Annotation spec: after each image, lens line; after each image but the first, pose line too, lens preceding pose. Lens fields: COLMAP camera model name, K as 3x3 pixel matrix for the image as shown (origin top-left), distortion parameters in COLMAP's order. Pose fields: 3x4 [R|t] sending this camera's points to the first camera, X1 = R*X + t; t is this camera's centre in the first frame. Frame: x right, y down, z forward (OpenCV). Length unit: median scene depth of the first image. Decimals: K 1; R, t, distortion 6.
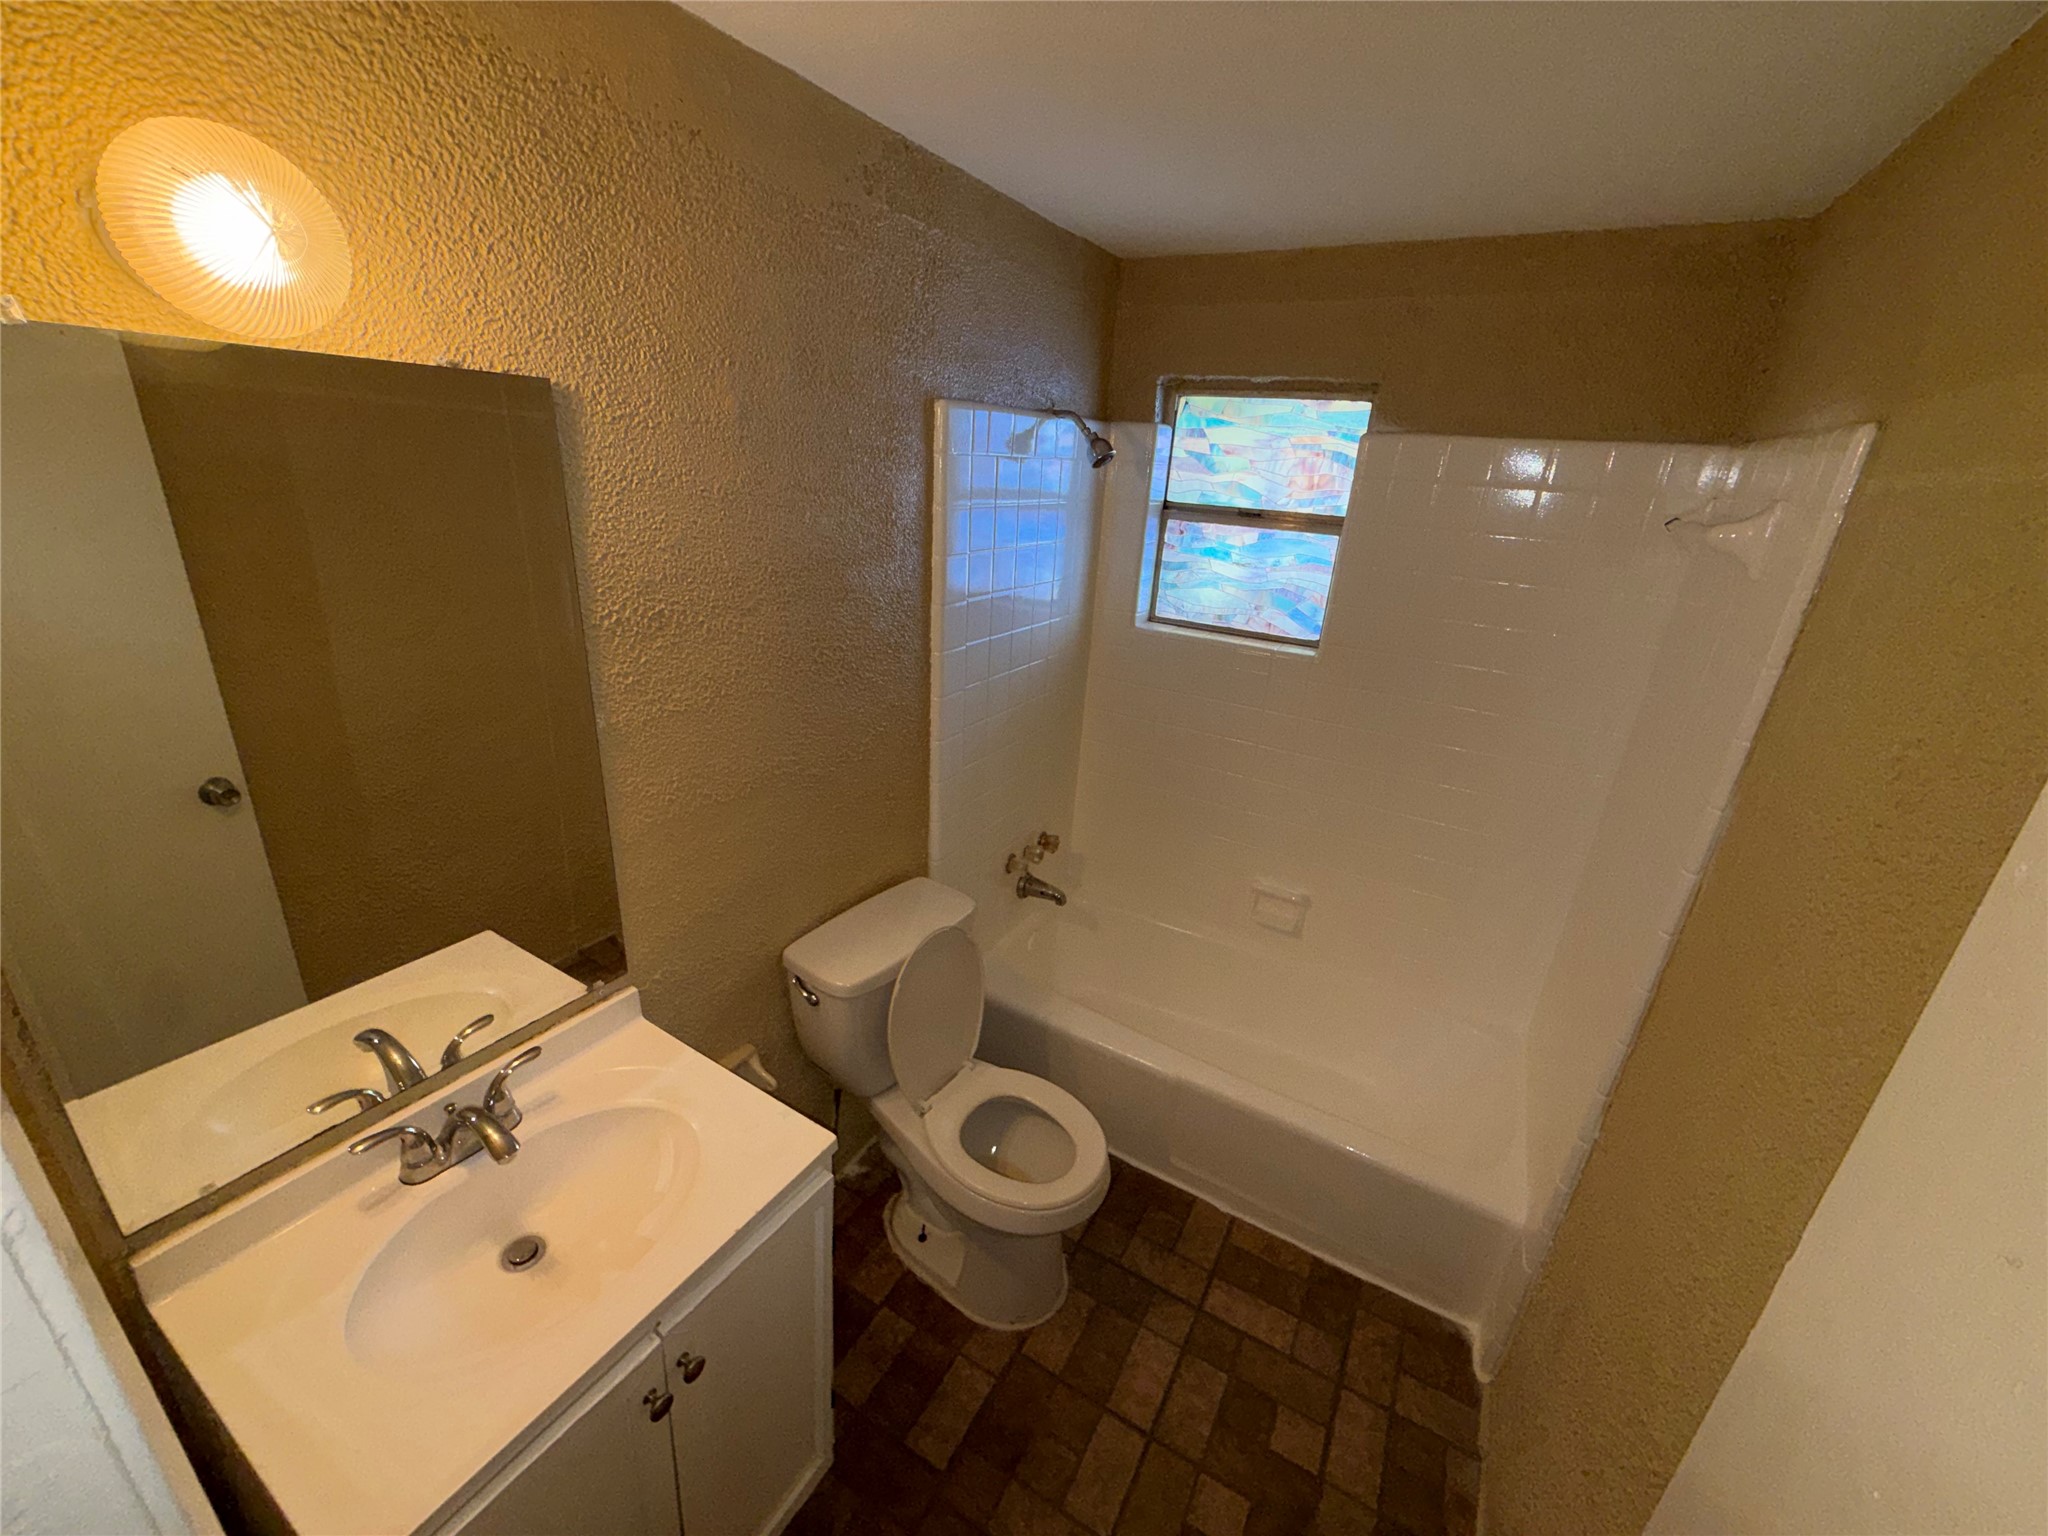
lens RADIAL K [[818.4, 0, 1017.6], [0, 818.4, 767.3], [0, 0, 1]] dist [0.003501, 0.002189]
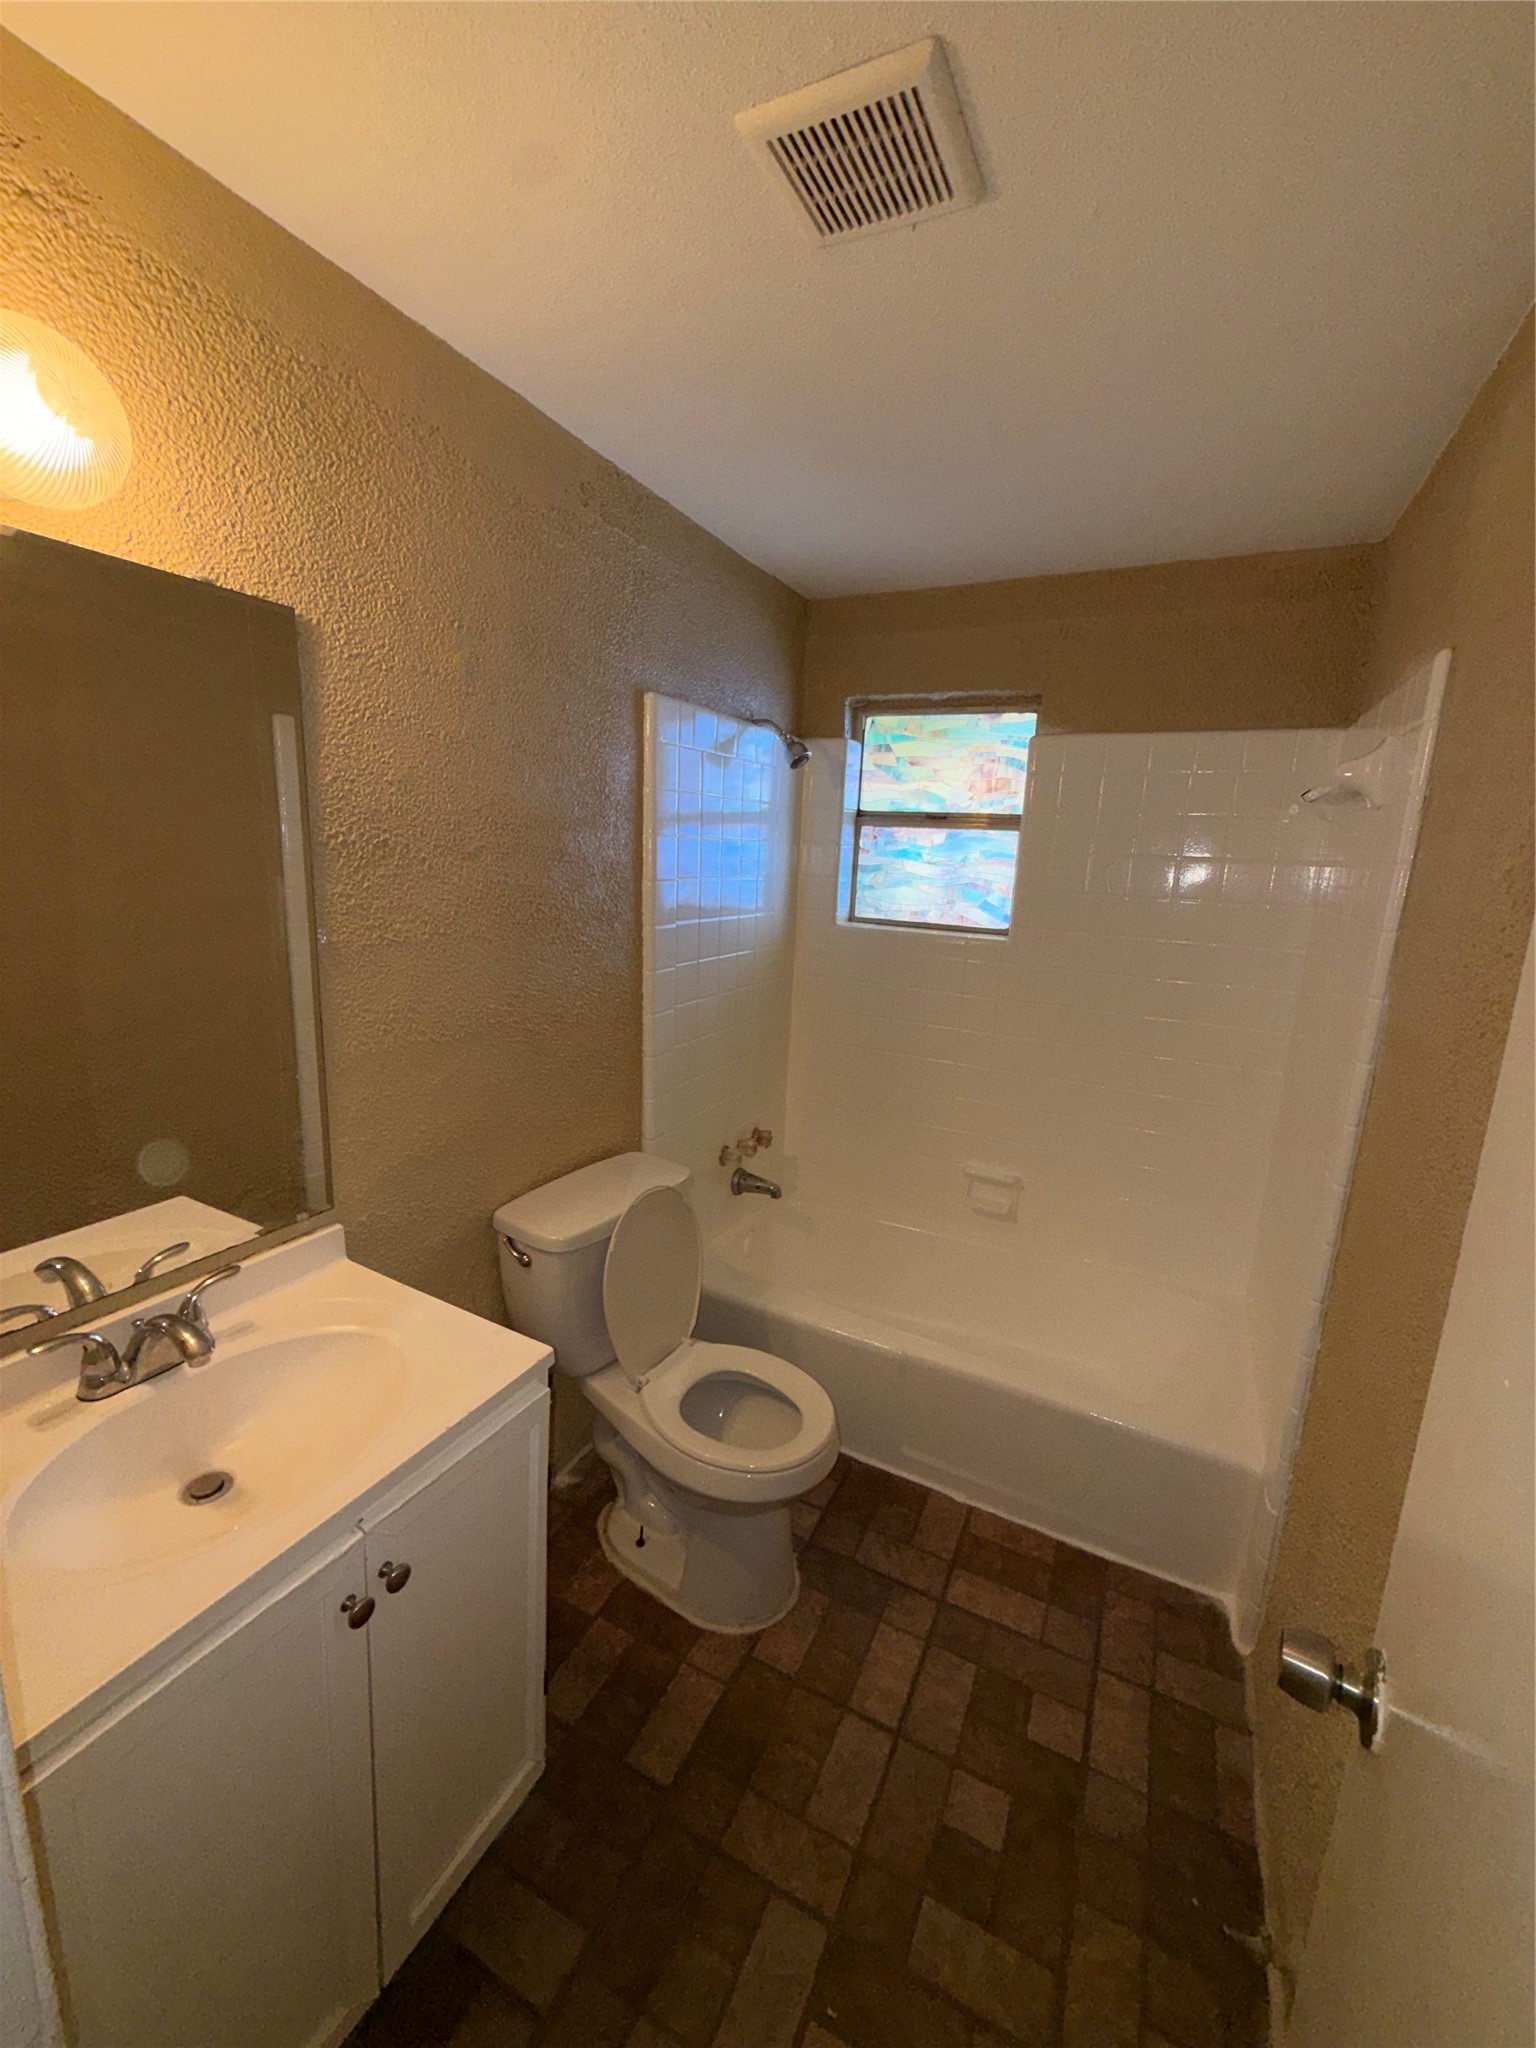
lens RADIAL K [[818.4, 0, 769.4], [0, 818.4, 1021.1], [0, 0, 1]] dist [0.003501, 0.002189]
pose [[0.997924, -0.027261, 0.058347, -0.010666], [0.036330, 0.986362, -0.160528, 0.174677], [-0.053175, 0.162315, 0.985305, -0.015308]]
